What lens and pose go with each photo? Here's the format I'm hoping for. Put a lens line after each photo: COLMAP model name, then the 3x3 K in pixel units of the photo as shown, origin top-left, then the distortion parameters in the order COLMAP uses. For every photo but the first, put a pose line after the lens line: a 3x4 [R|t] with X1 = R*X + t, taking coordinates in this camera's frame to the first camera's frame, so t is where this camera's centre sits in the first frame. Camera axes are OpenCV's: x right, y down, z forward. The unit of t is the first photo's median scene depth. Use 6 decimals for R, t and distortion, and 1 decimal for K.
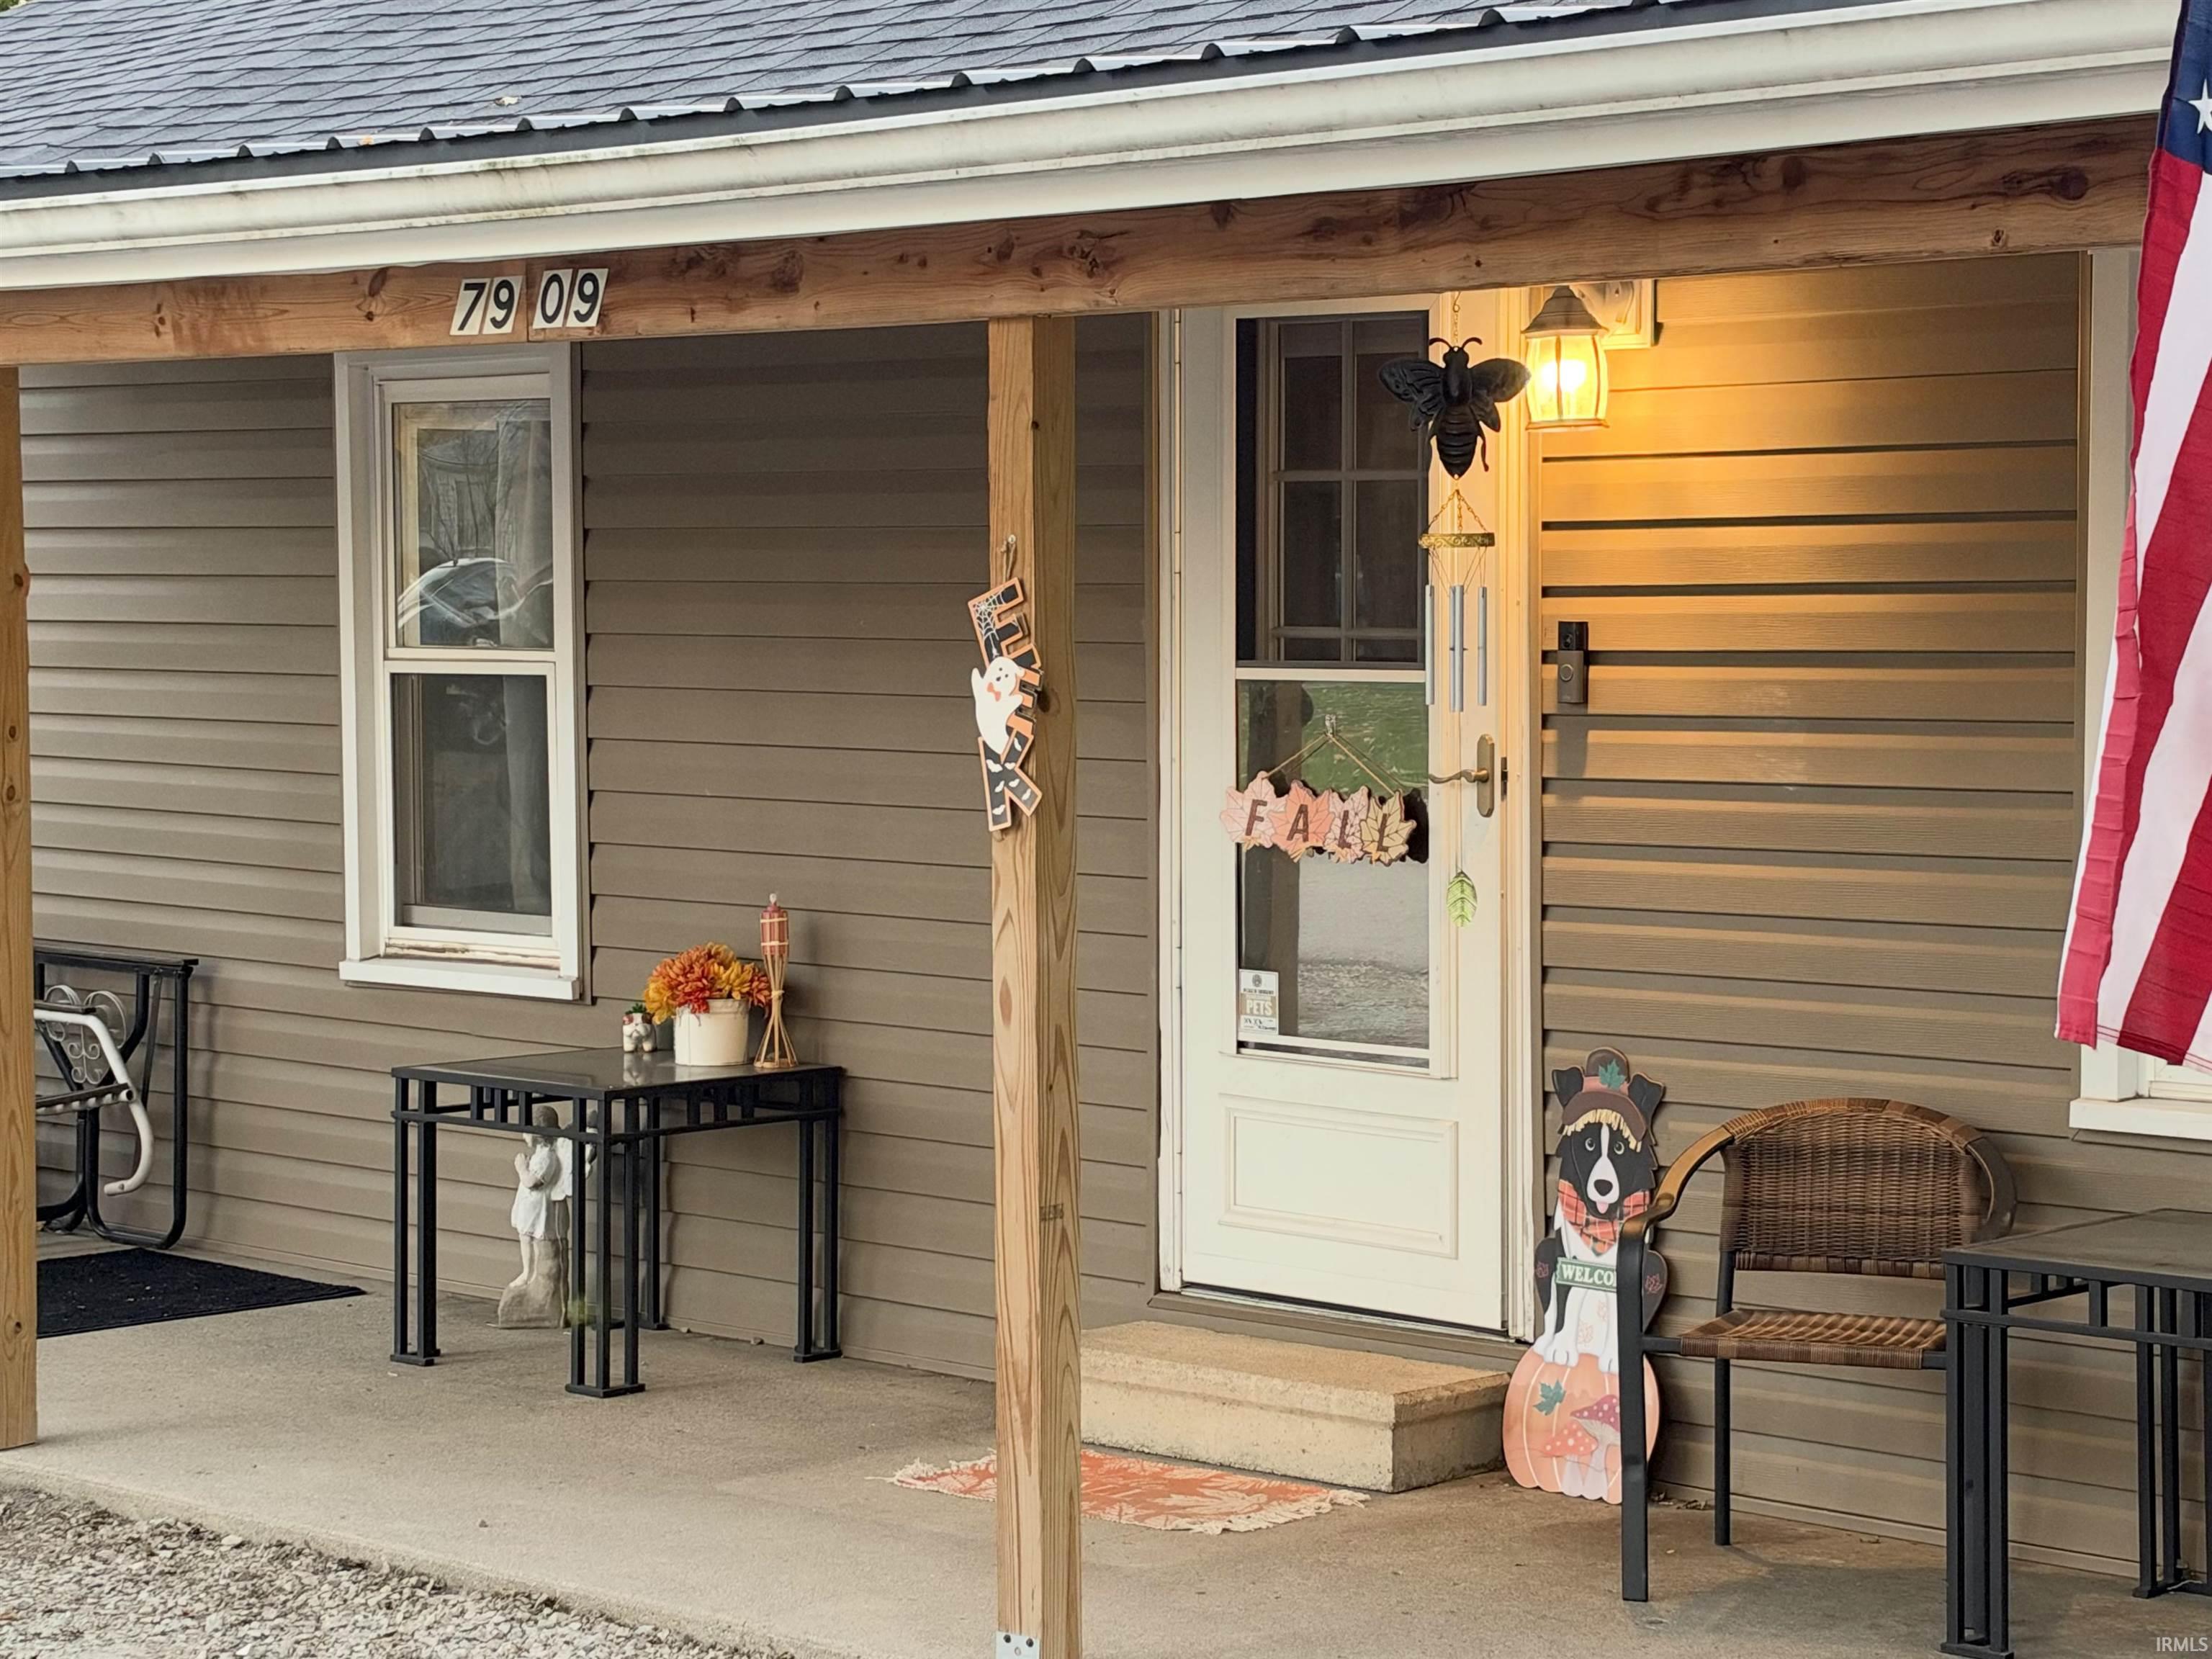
lens RADIAL K [[4568.7, 0, 1106.0], [0, 4568.7, 829.5], [0, 0, 1]] dist [0.193795, 0.154549]
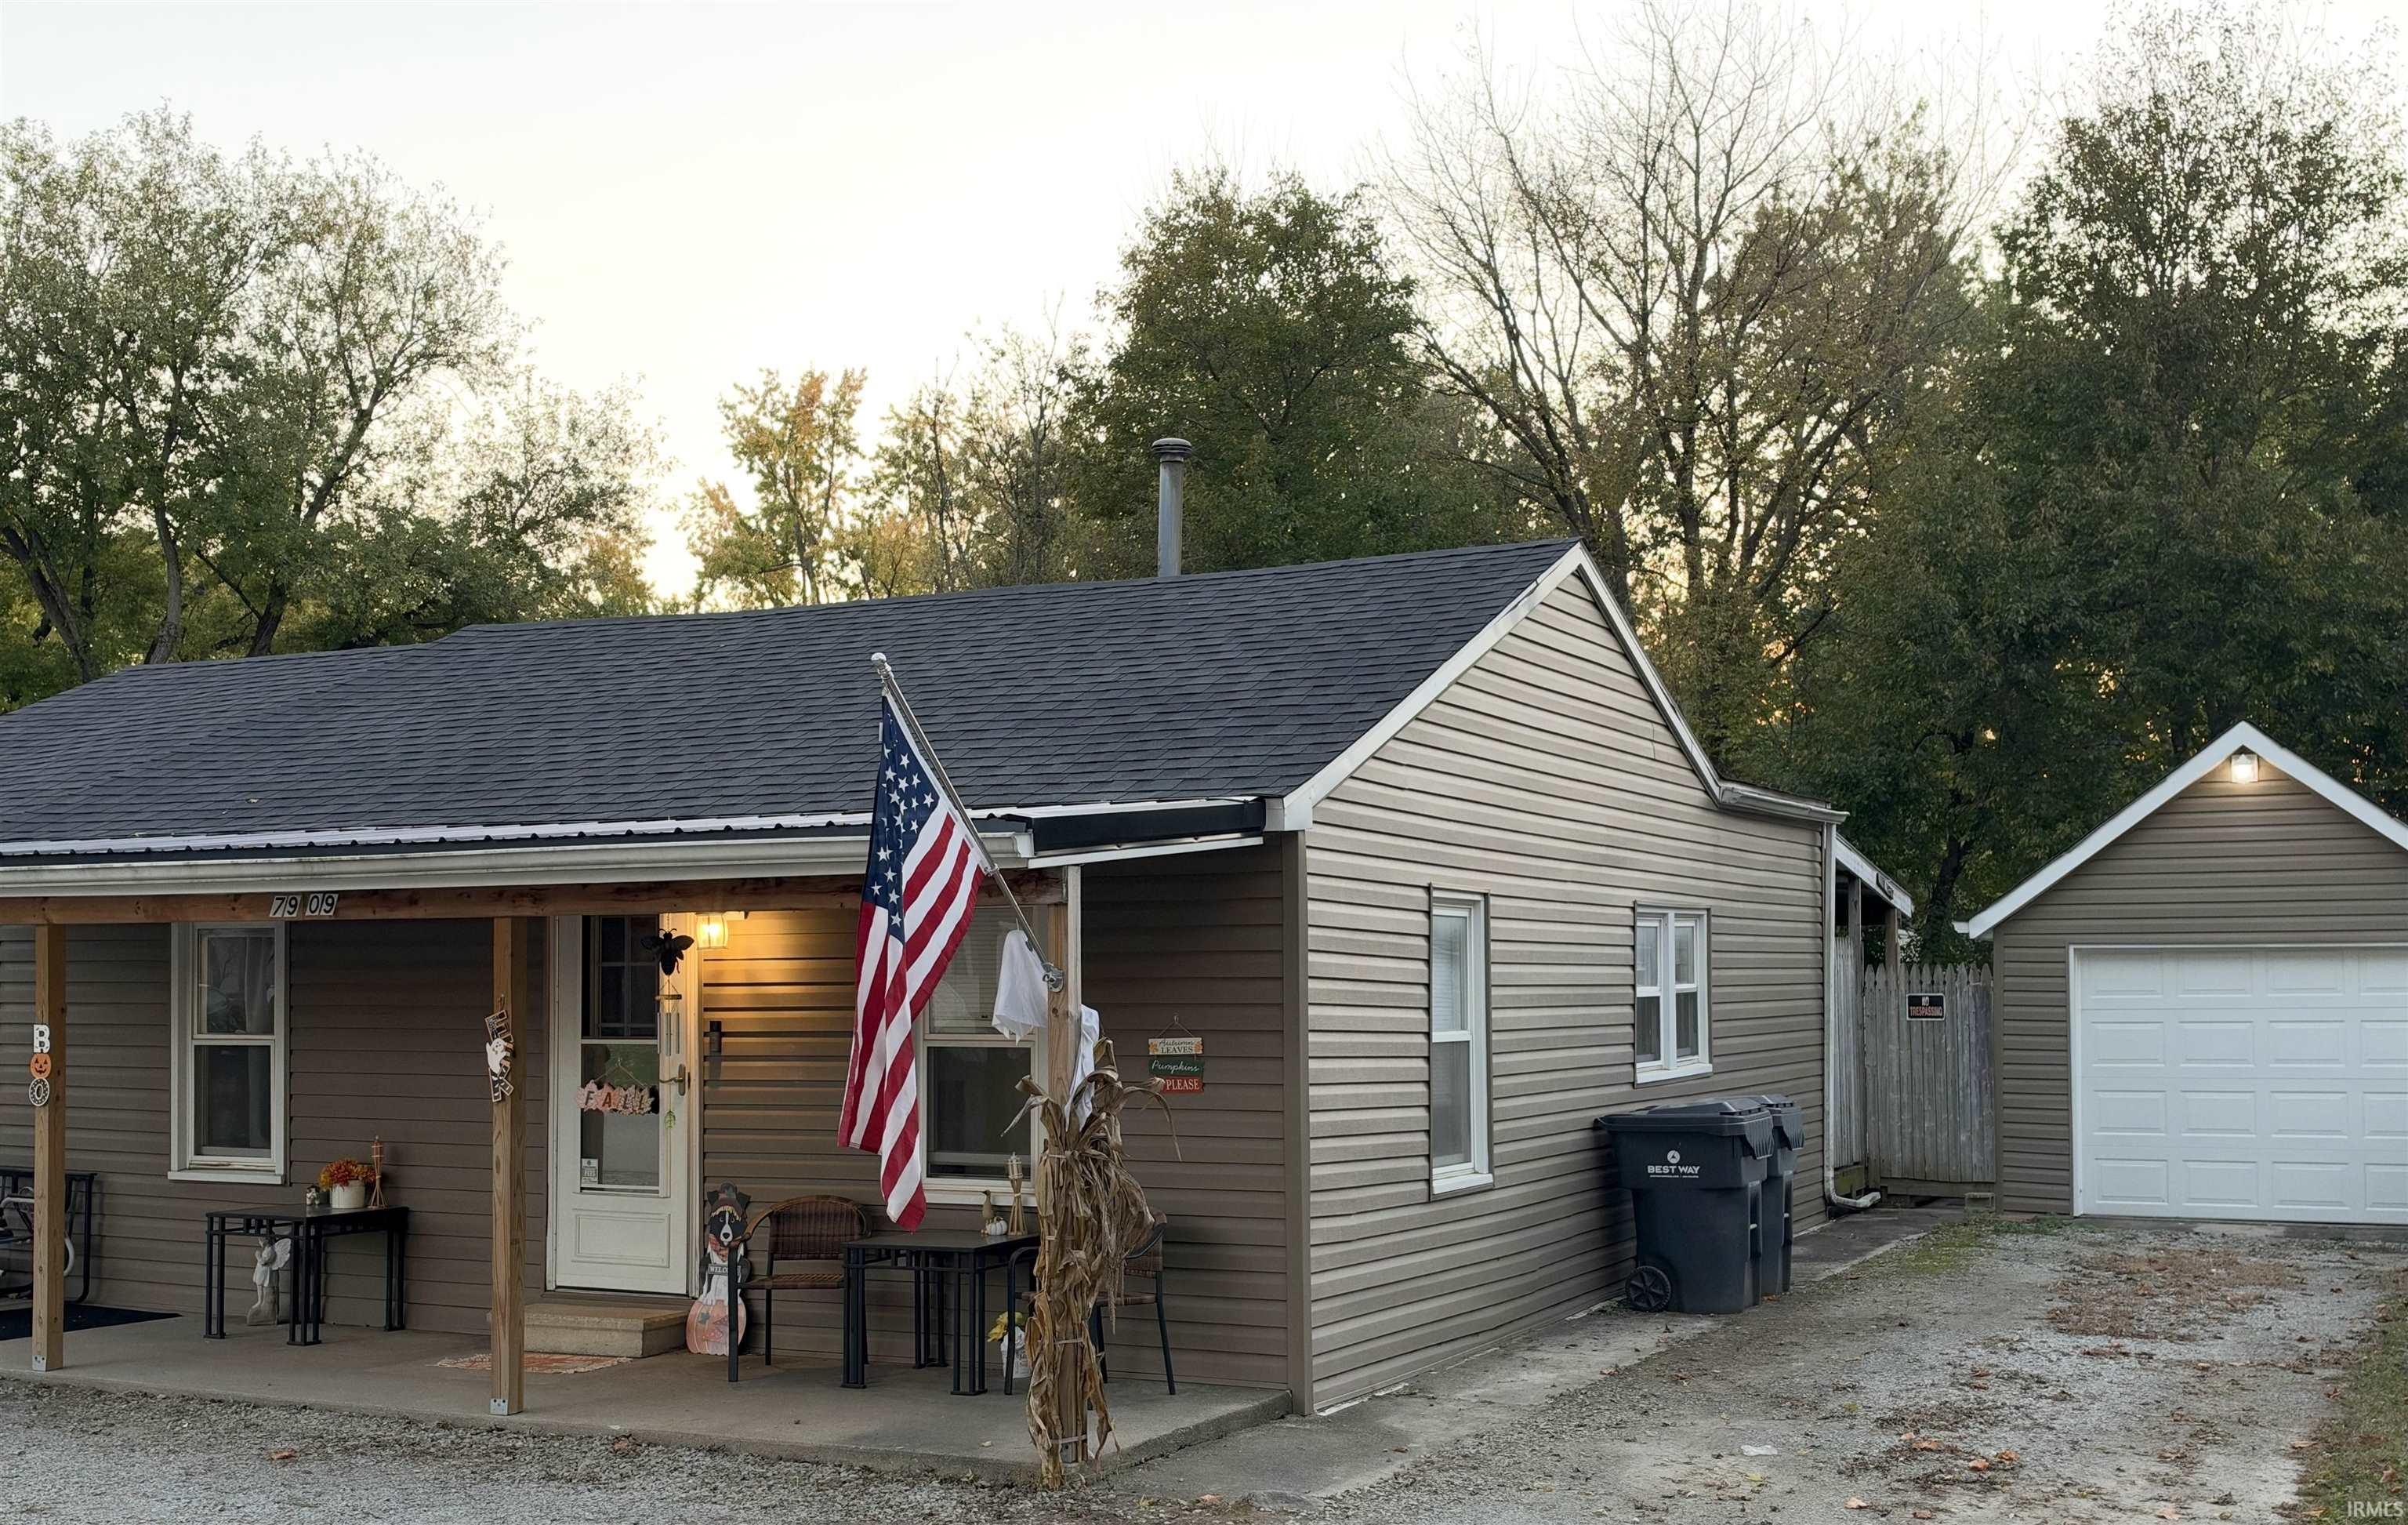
lens RADIAL K [[2457.5, 0, 1198.2], [0, 2457.5, 900.5], [0, 0, 1]] dist [0.203757, -0.495097]
pose [[0.960480, 0.006491, 0.278274, -0.028470], [0.017578, 0.996318, -0.083911, 0.010231], [-0.277794, 0.085486, 0.956829, -0.447401]]
